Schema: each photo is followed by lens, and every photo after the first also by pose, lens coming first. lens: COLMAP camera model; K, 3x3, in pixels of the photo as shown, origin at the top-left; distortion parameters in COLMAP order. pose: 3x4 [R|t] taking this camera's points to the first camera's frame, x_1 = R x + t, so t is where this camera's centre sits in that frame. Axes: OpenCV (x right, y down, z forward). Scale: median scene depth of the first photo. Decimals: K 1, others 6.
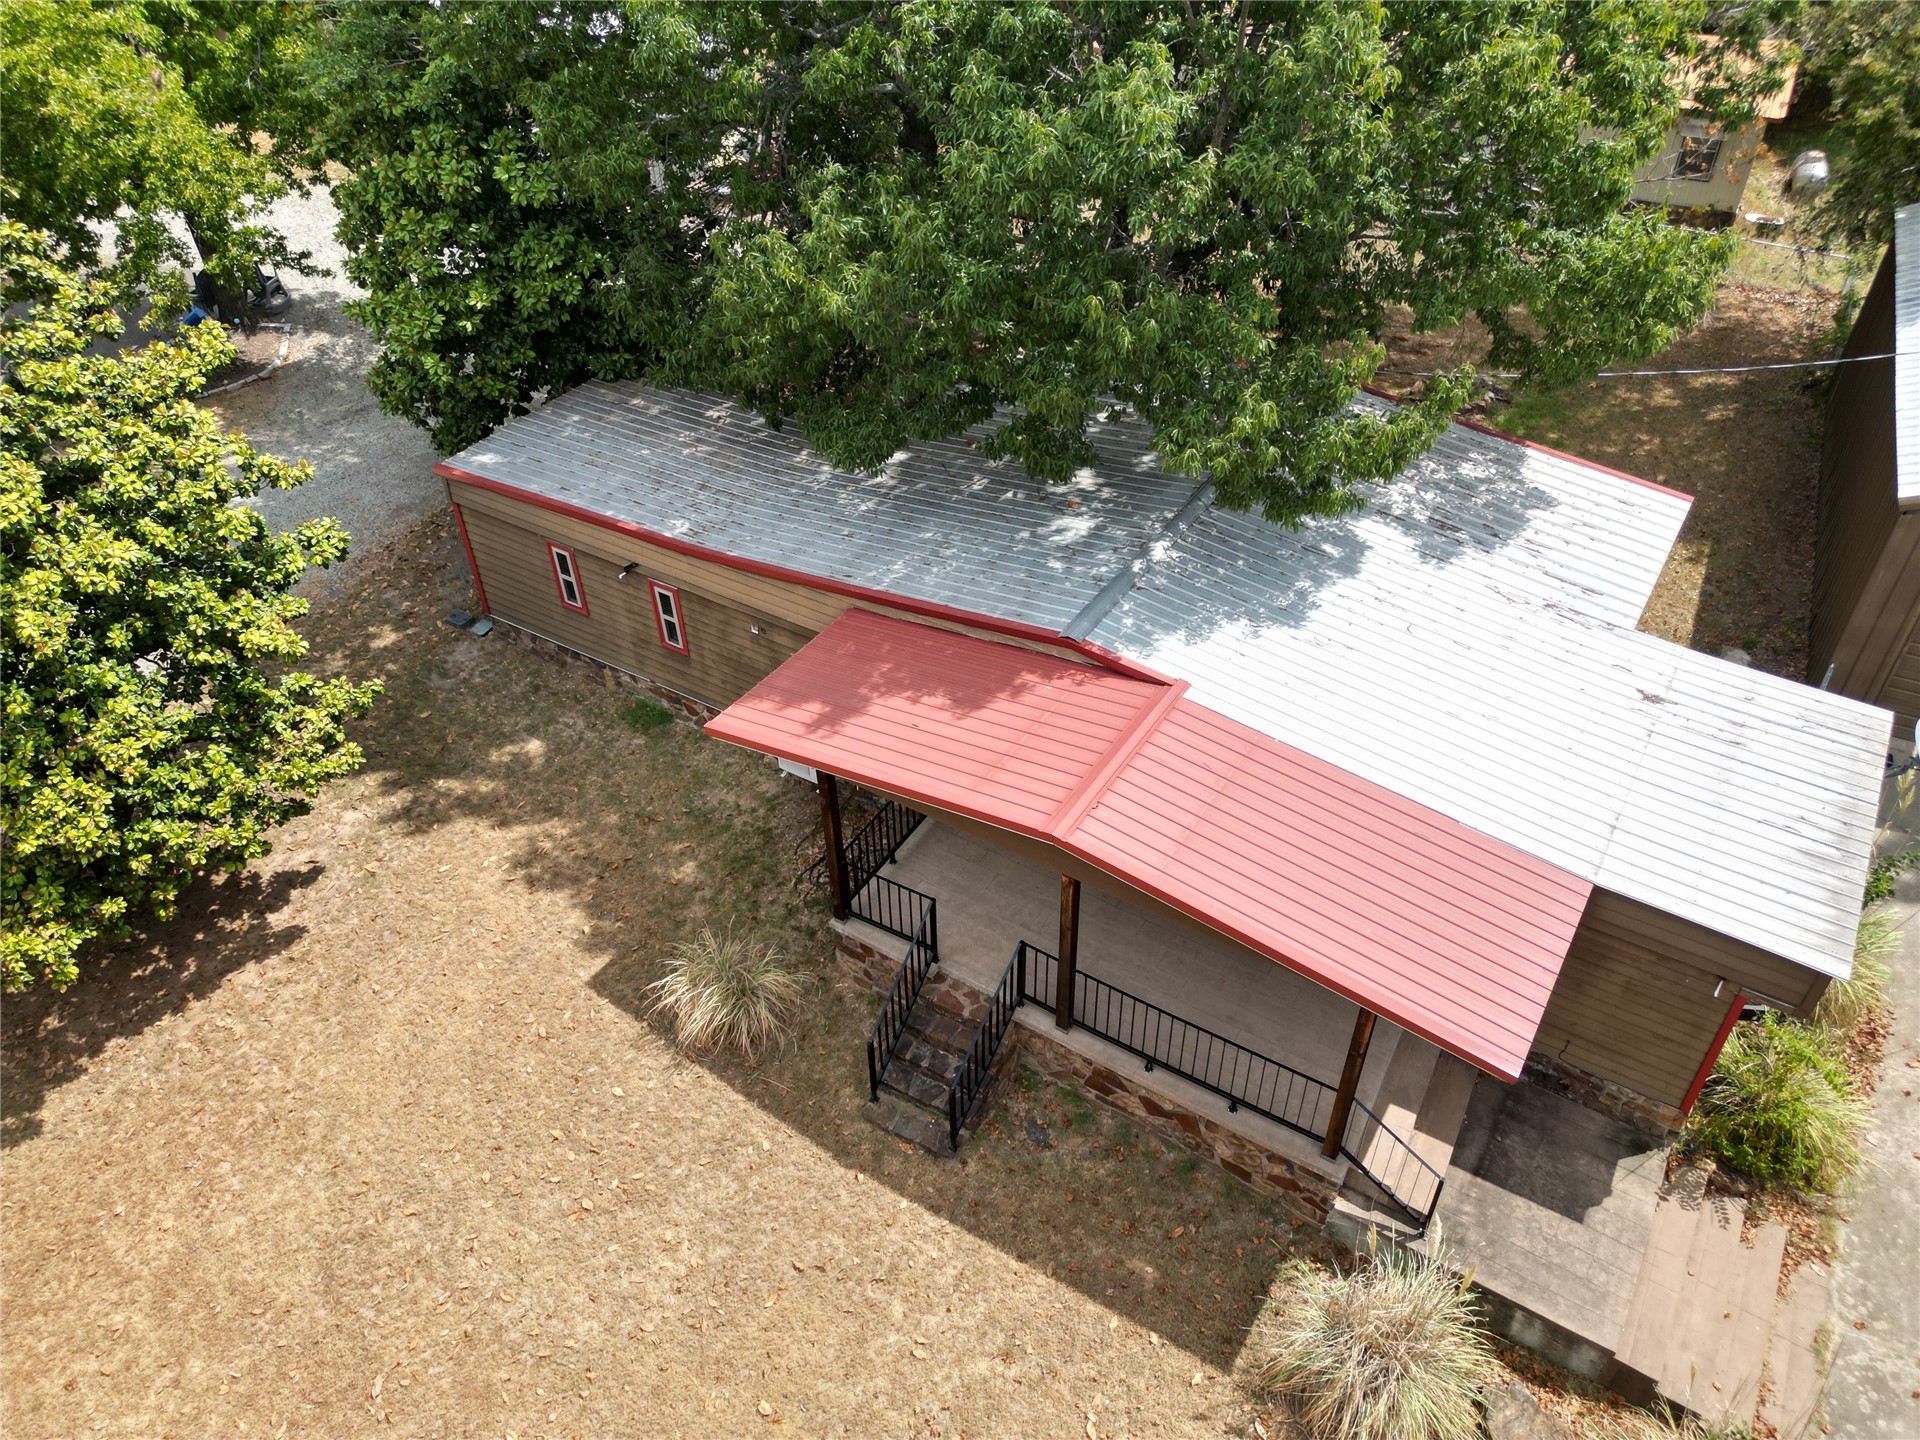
lens RADIAL K [[1355.6, 0, 961.1], [0, 1355.6, 717.4], [0, 0, 1]] dist [0.026735, -0.010537]
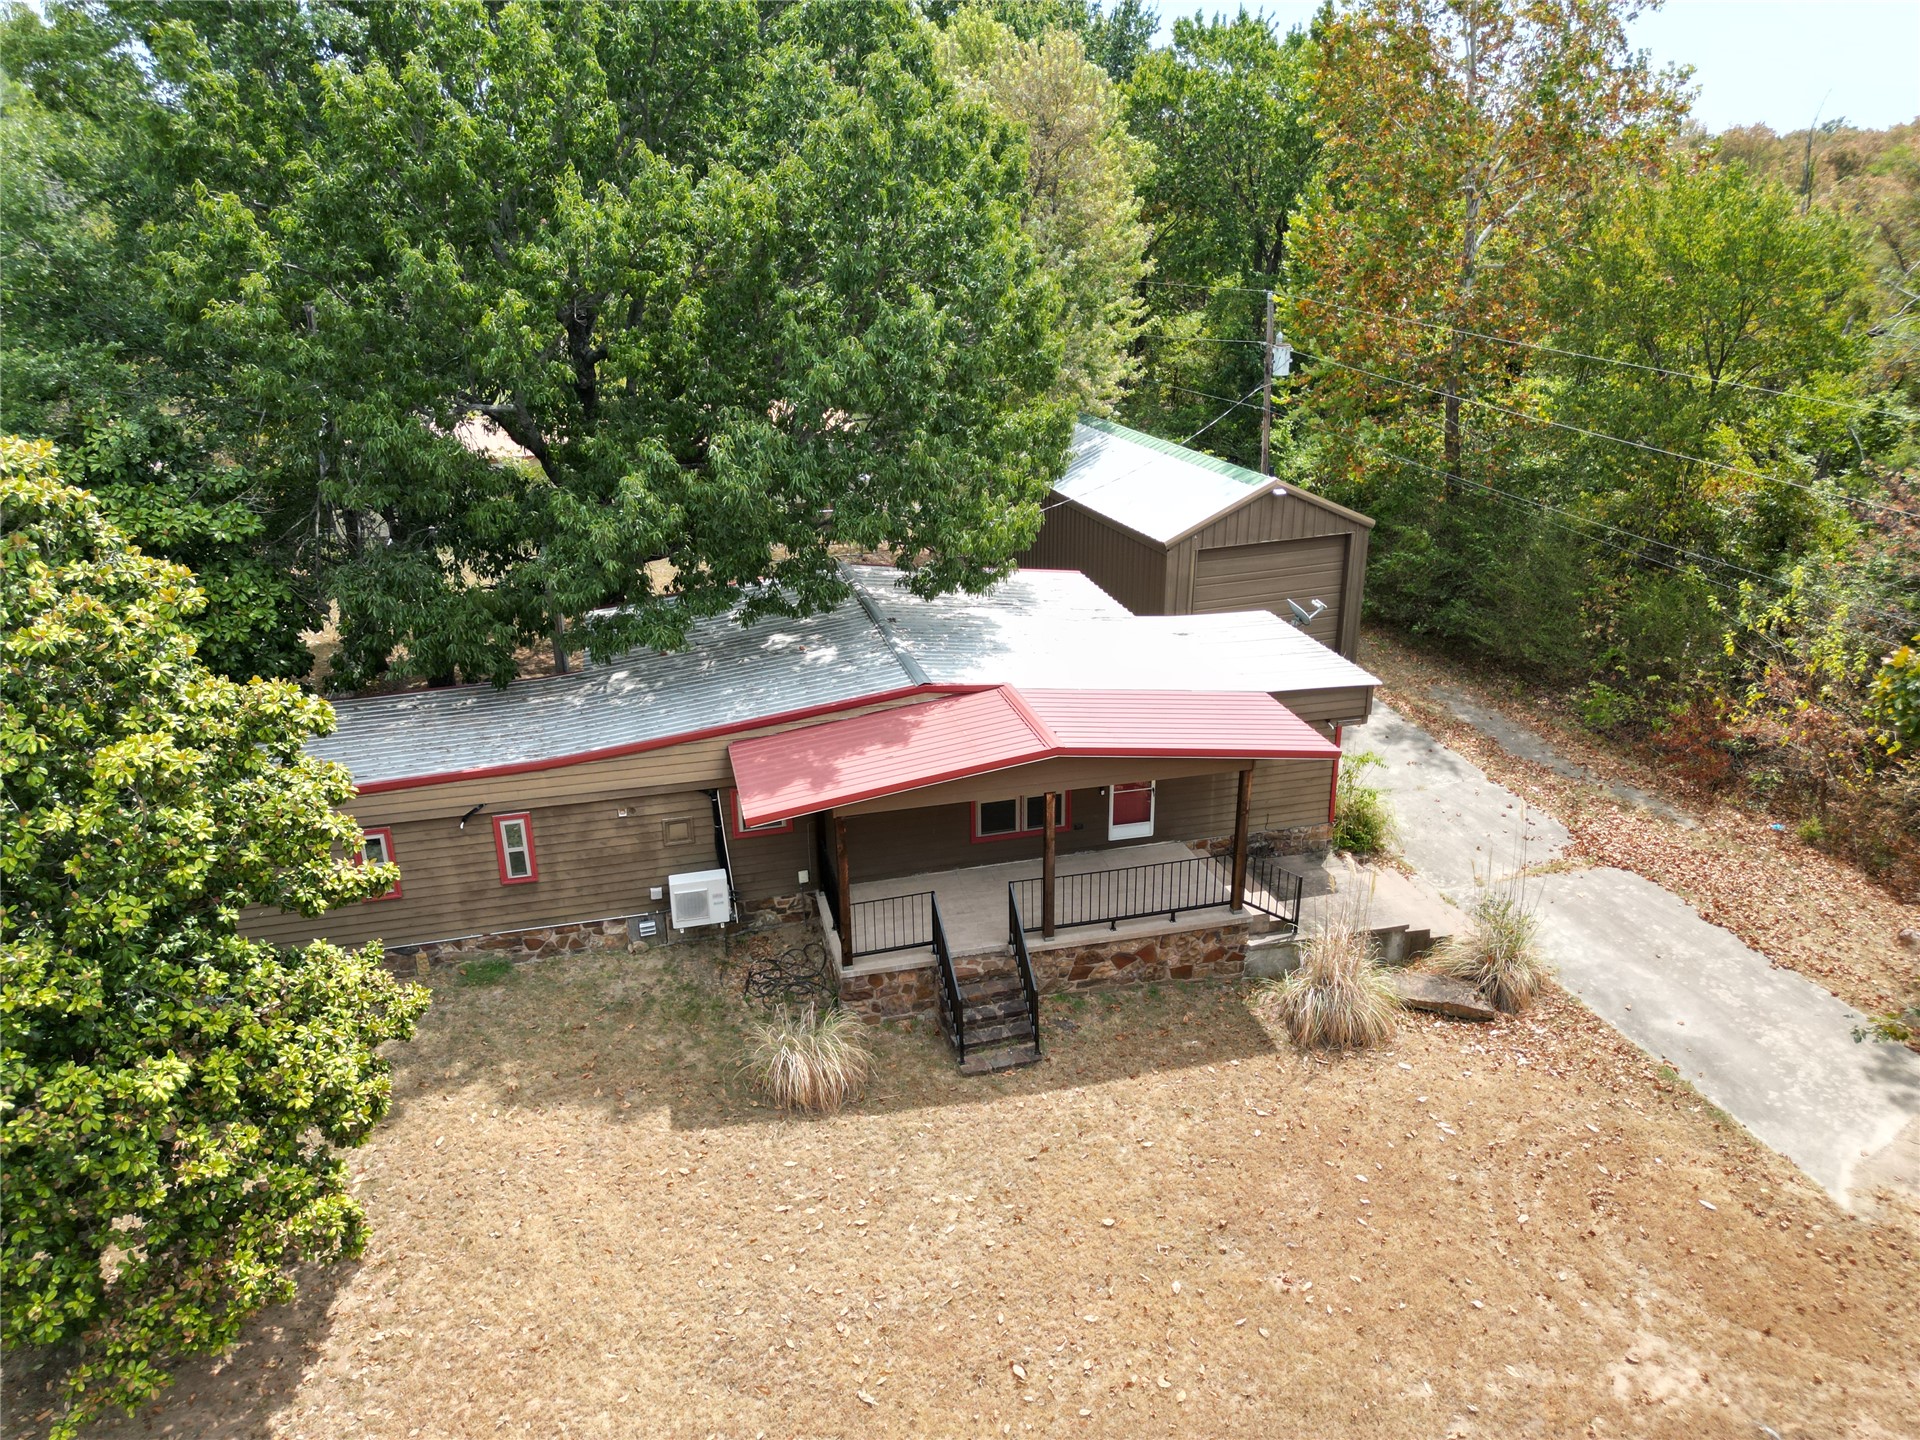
lens RADIAL K [[1355.6, 0, 969.5], [0, 1355.6, 707.7], [0, 0, 1]] dist [0.026735, -0.010537]
pose [[0.686599, -0.251980, 0.681974, -0.813503], [0.463030, 0.874736, -0.142968, 0.179048], [-0.560522, 0.413936, 0.717267, -0.019099]]
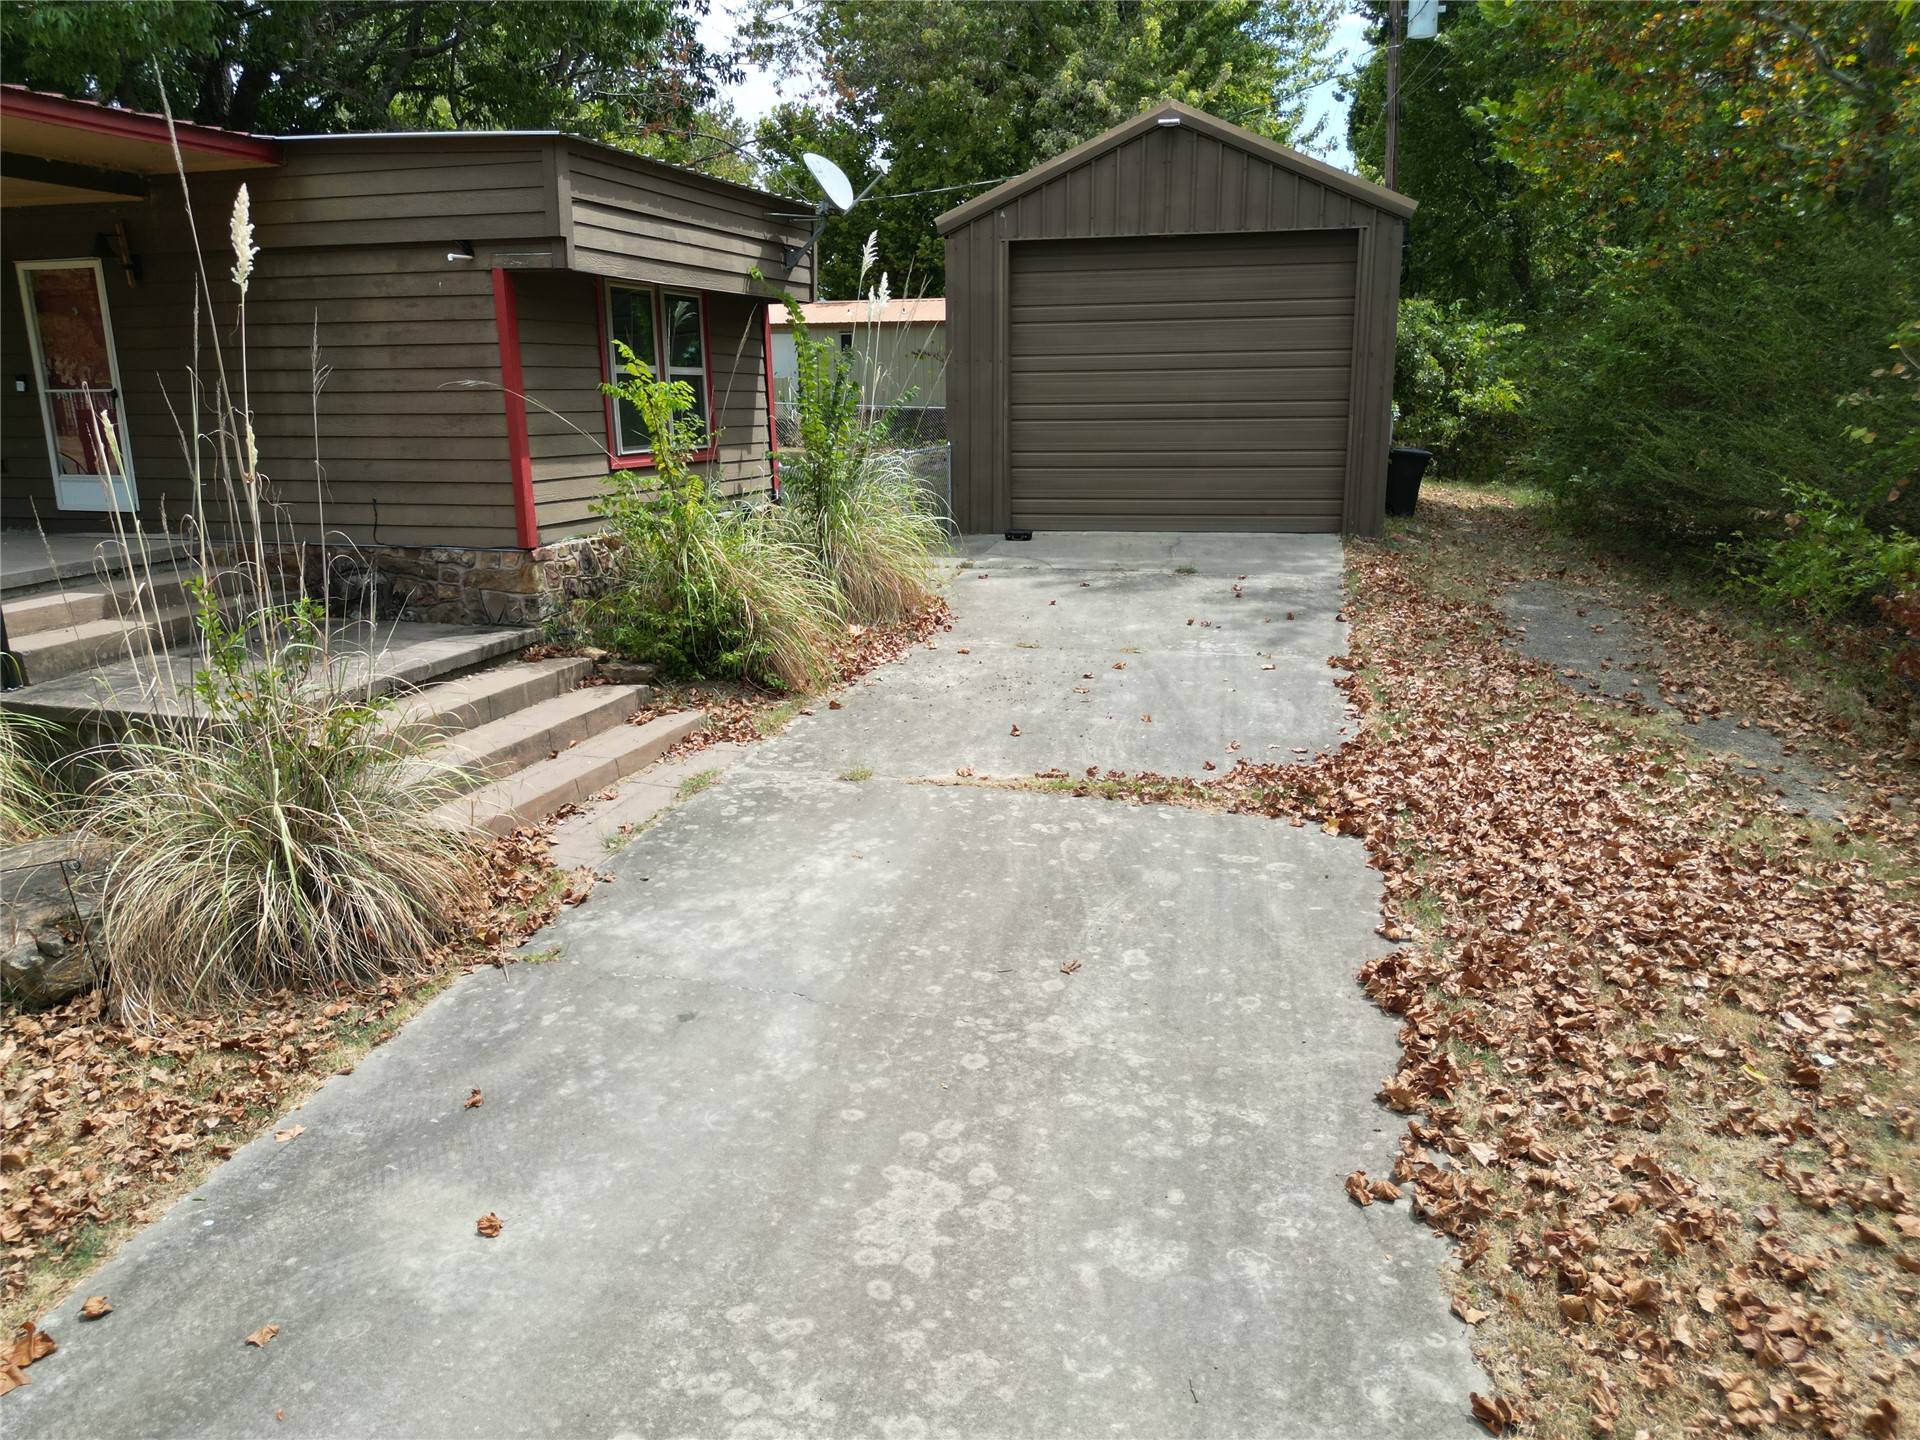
lens RADIAL K [[1355.6, 0, 953.1], [0, 1355.6, 721.2], [0, 0, 1]] dist [0.026735, -0.010537]
pose [[0.964226, -0.058523, 0.258539, 0.496394], [0.164340, 0.897244, -0.409810, 0.604857], [-0.207989, 0.437638, 0.874765, 0.374508]]
